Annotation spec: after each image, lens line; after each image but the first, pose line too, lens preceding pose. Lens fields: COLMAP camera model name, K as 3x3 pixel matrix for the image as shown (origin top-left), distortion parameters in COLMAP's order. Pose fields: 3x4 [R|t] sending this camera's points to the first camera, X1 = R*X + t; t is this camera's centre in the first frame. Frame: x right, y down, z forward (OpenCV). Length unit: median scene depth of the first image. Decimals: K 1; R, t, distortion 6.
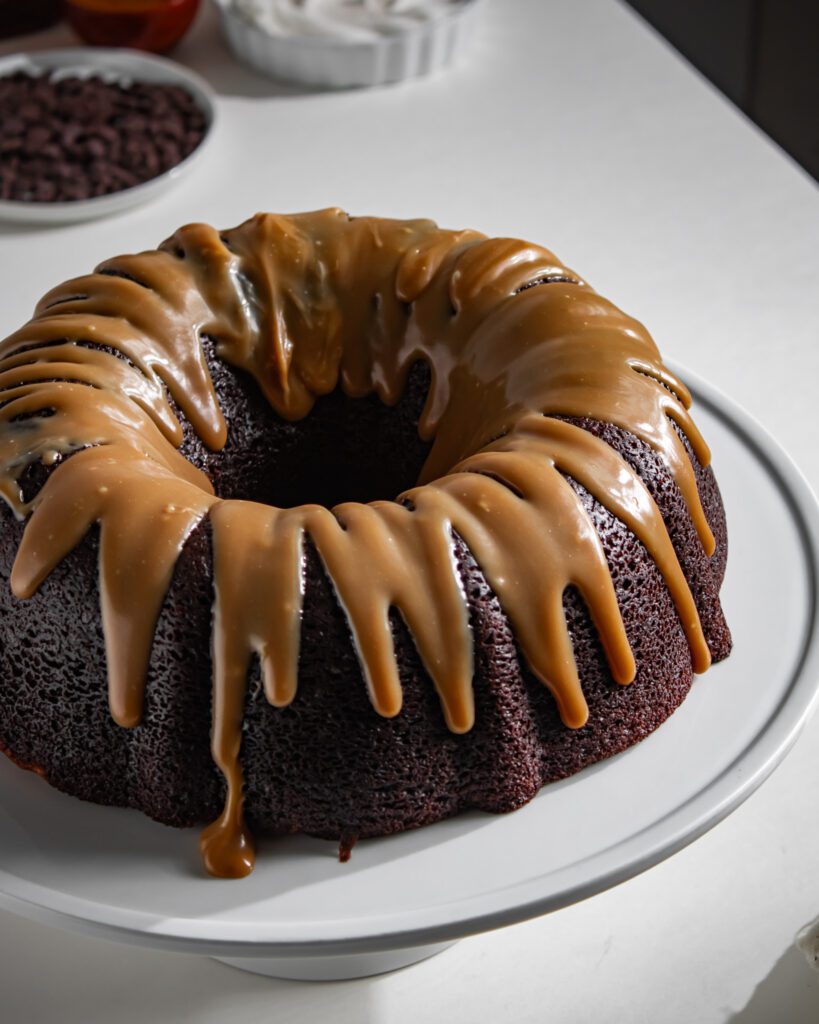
lens RADIAL K [[3479.8, 0, 409.5], [0, 3479.8, 512.0], [0, 0, 1]] dist [0.155597, -1.915256]
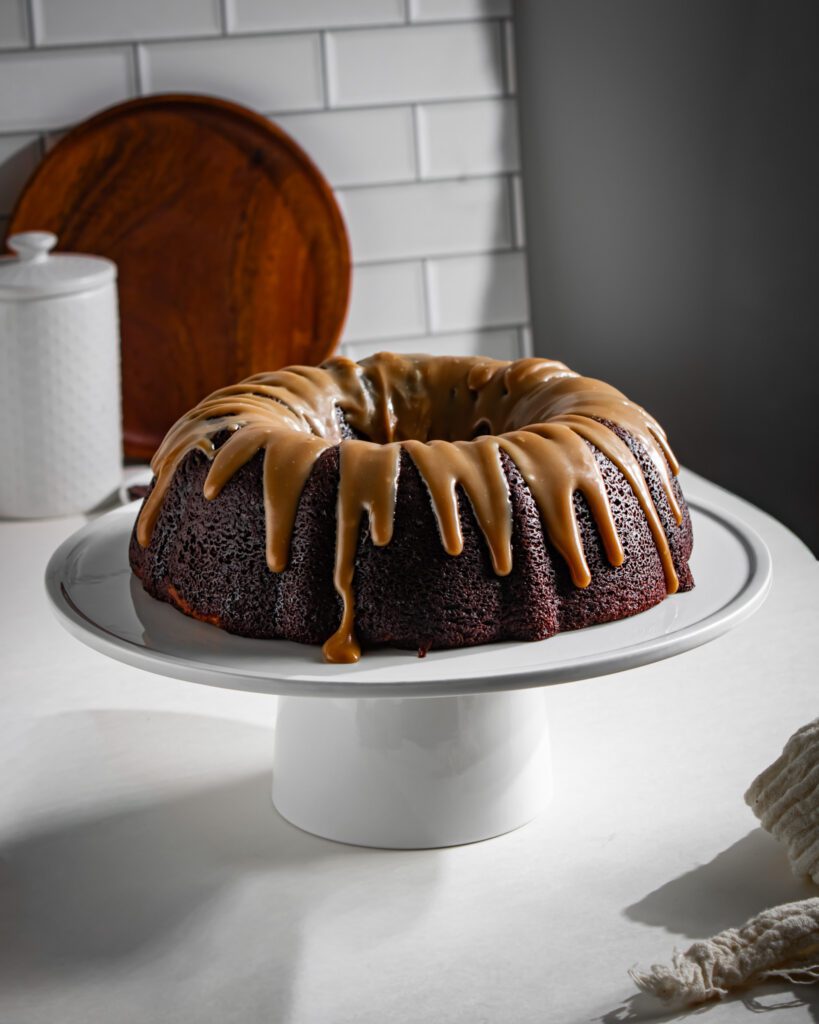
lens RADIAL K [[3479.8, 0, 409.5], [0, 3479.8, 512.0], [0, 0, 1]] dist [0.155597, -1.915256]
pose [[0.999121, 0.012156, -0.040113, 0.033929], [-0.027672, 0.910101, -0.413461, 0.647790], [0.031481, 0.414207, 0.909638, -0.352034]]
